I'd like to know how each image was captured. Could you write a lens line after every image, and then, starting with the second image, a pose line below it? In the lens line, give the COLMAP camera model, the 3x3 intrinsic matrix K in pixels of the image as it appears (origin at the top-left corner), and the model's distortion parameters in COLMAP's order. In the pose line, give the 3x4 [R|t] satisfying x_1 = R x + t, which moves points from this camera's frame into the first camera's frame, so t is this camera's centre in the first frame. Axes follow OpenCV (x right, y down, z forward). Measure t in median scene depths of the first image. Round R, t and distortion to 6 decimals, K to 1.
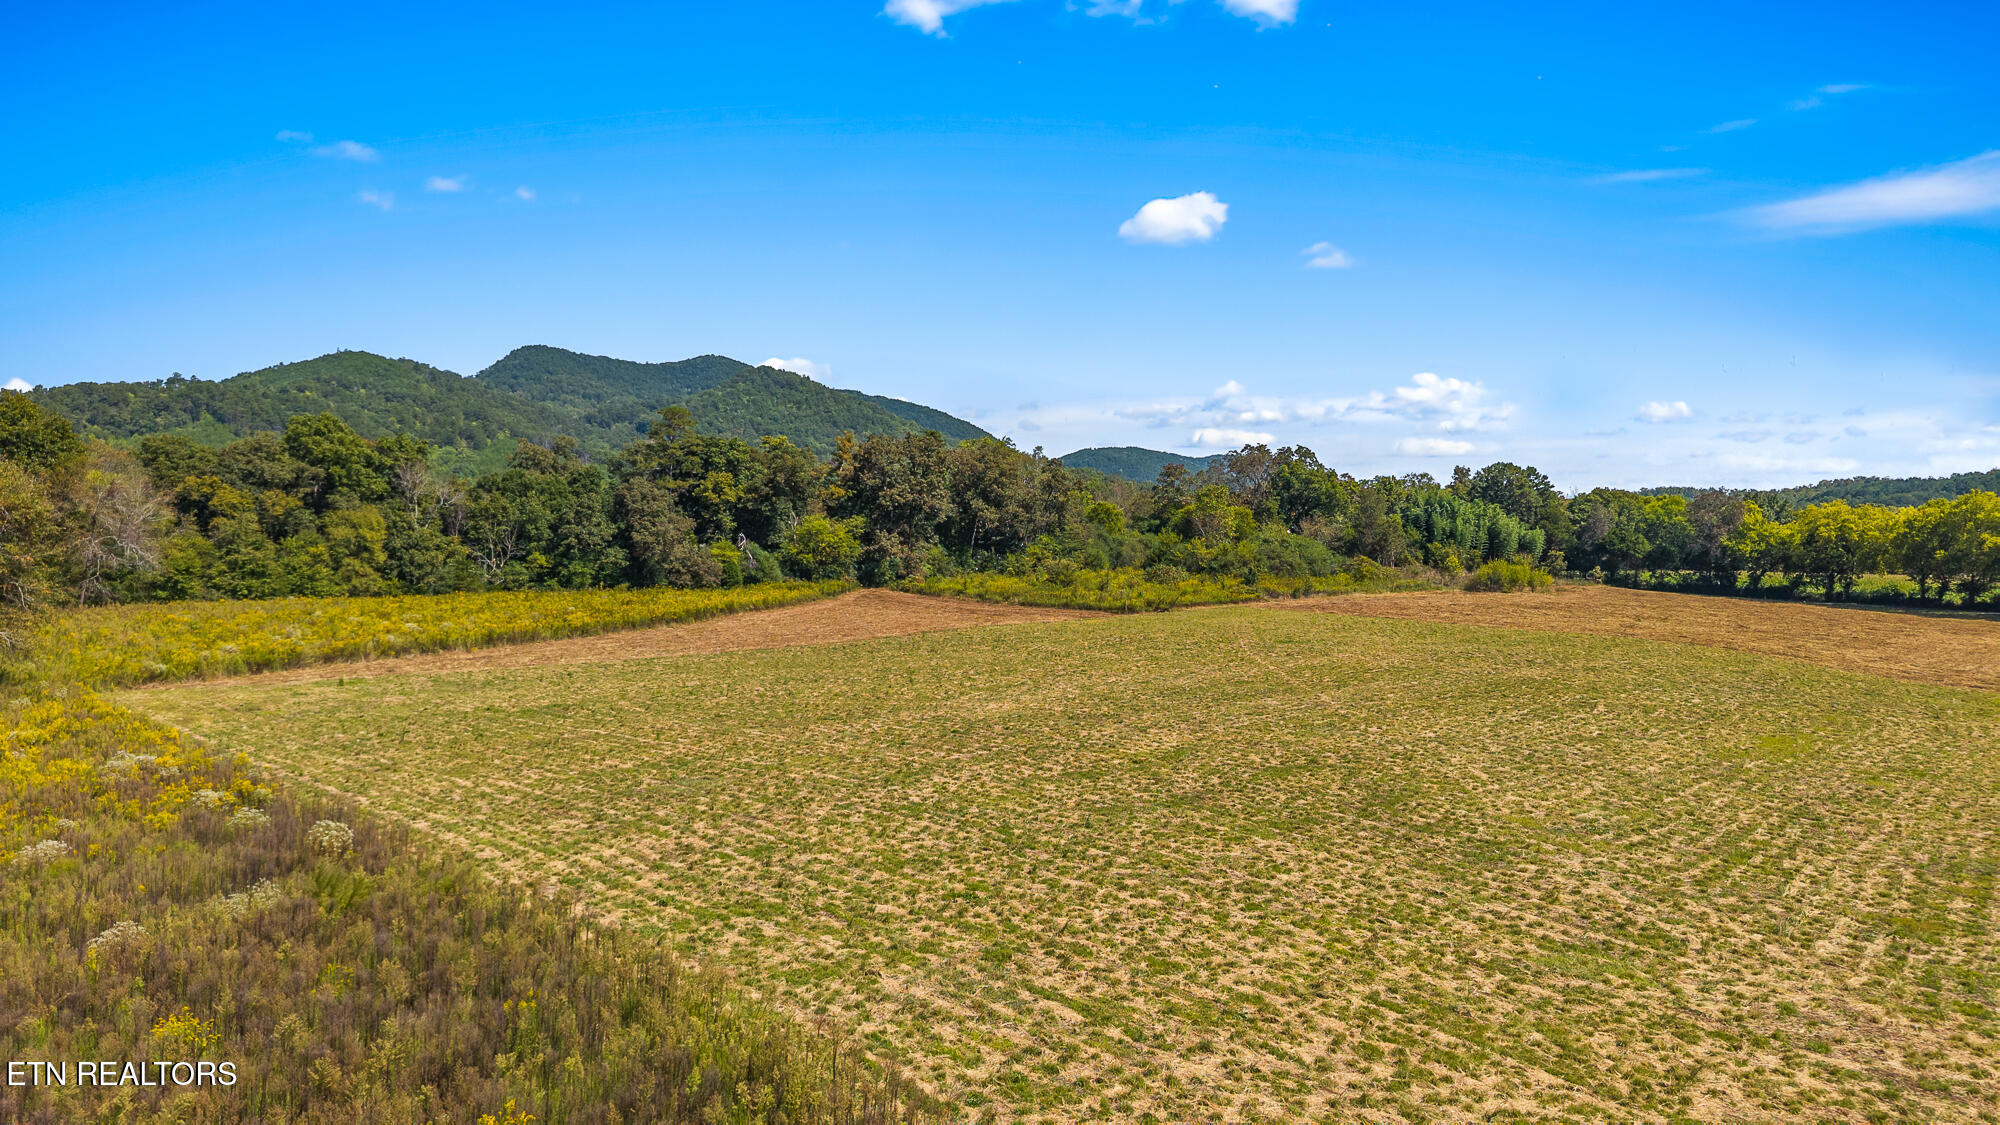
lens RADIAL K [[1328.9, 0, 1003.3], [0, 1328.9, 565.2], [0, 0, 1]] dist [0.052606, -0.076585]
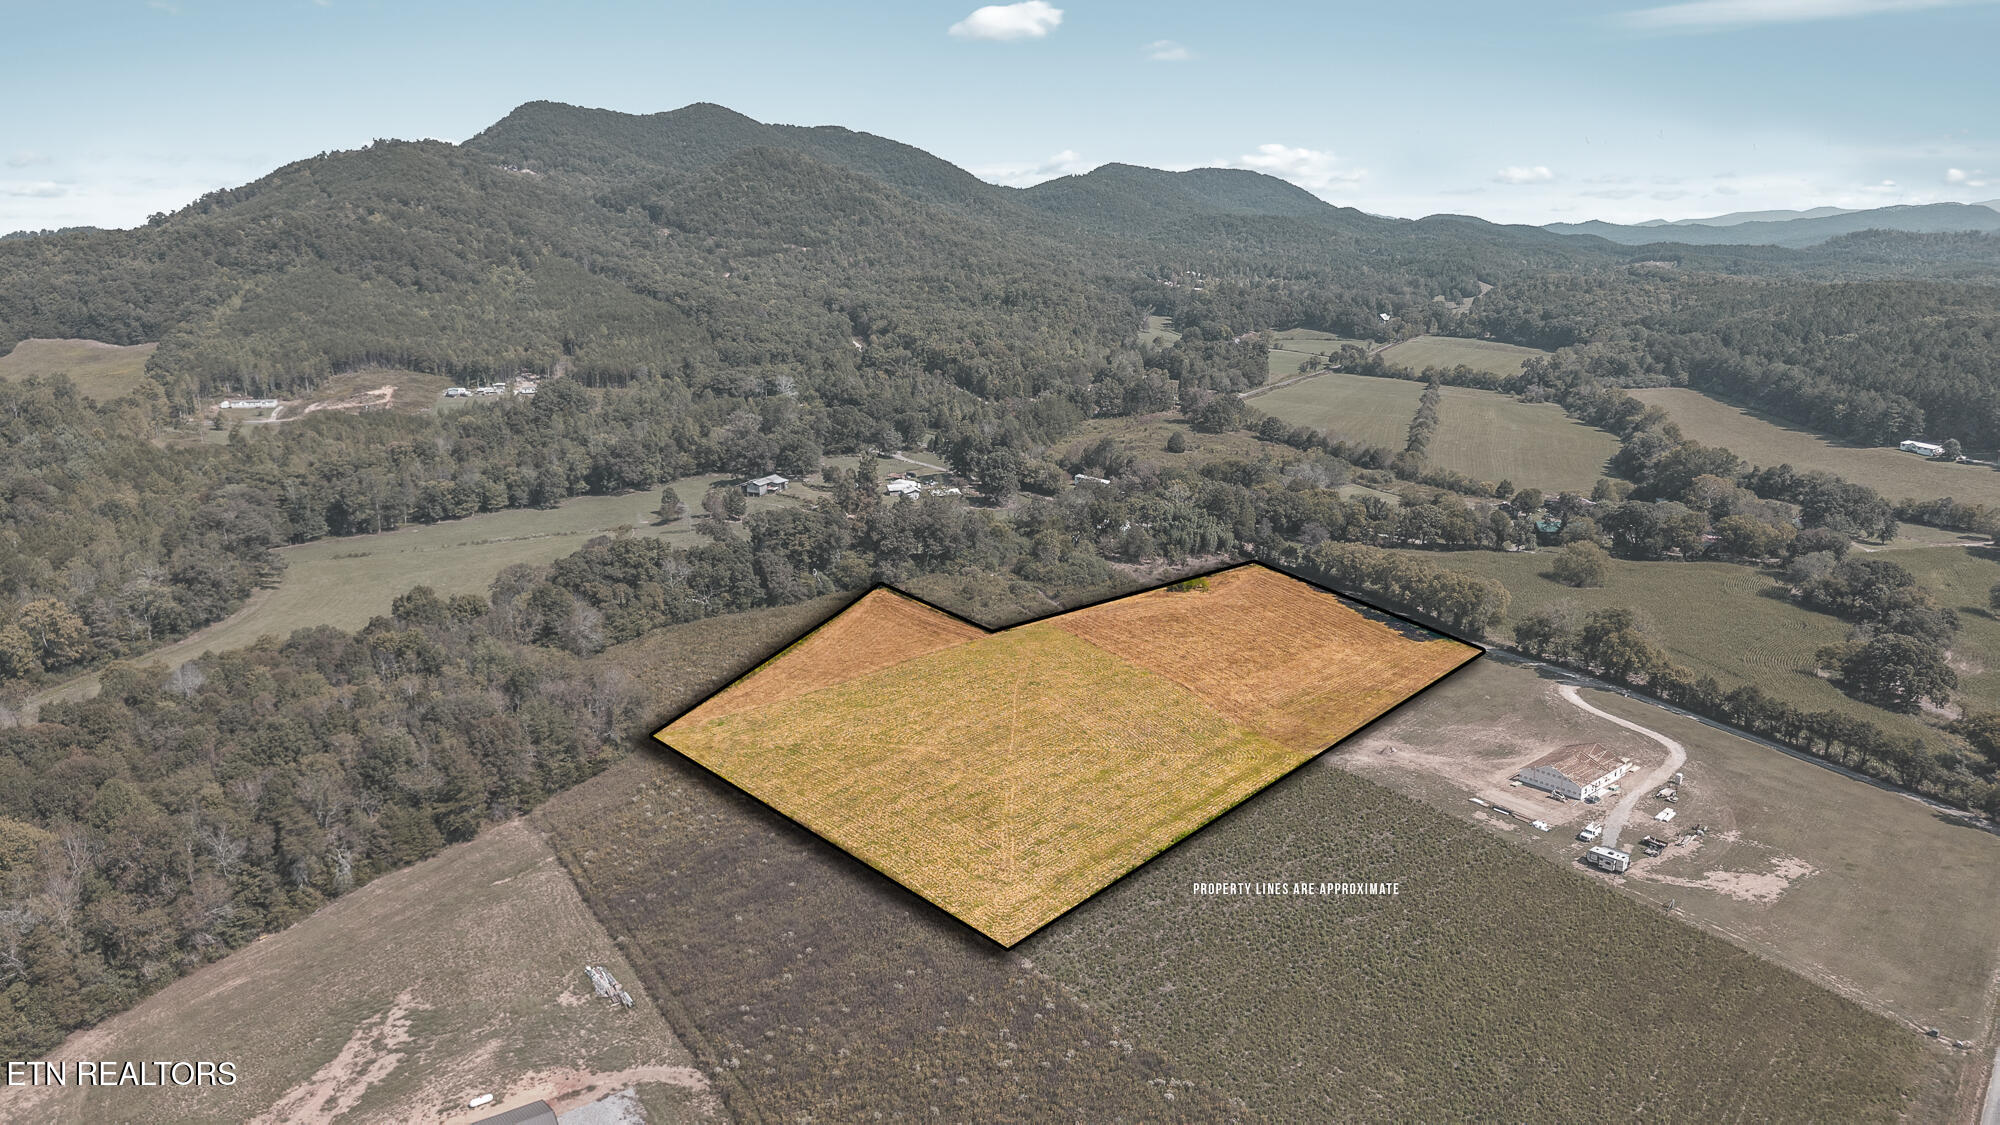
lens RADIAL K [[1326.9, 0, 1002.6], [0, 1326.9, 568.1], [0, 0, 1]] dist [0.076685, -0.115872]
pose [[0.999976, -0.000819, 0.006861, 0.077294], [-0.000830, 0.971546, 0.236848, -0.488668], [-0.006860, -0.236848, 0.971523, -0.956808]]
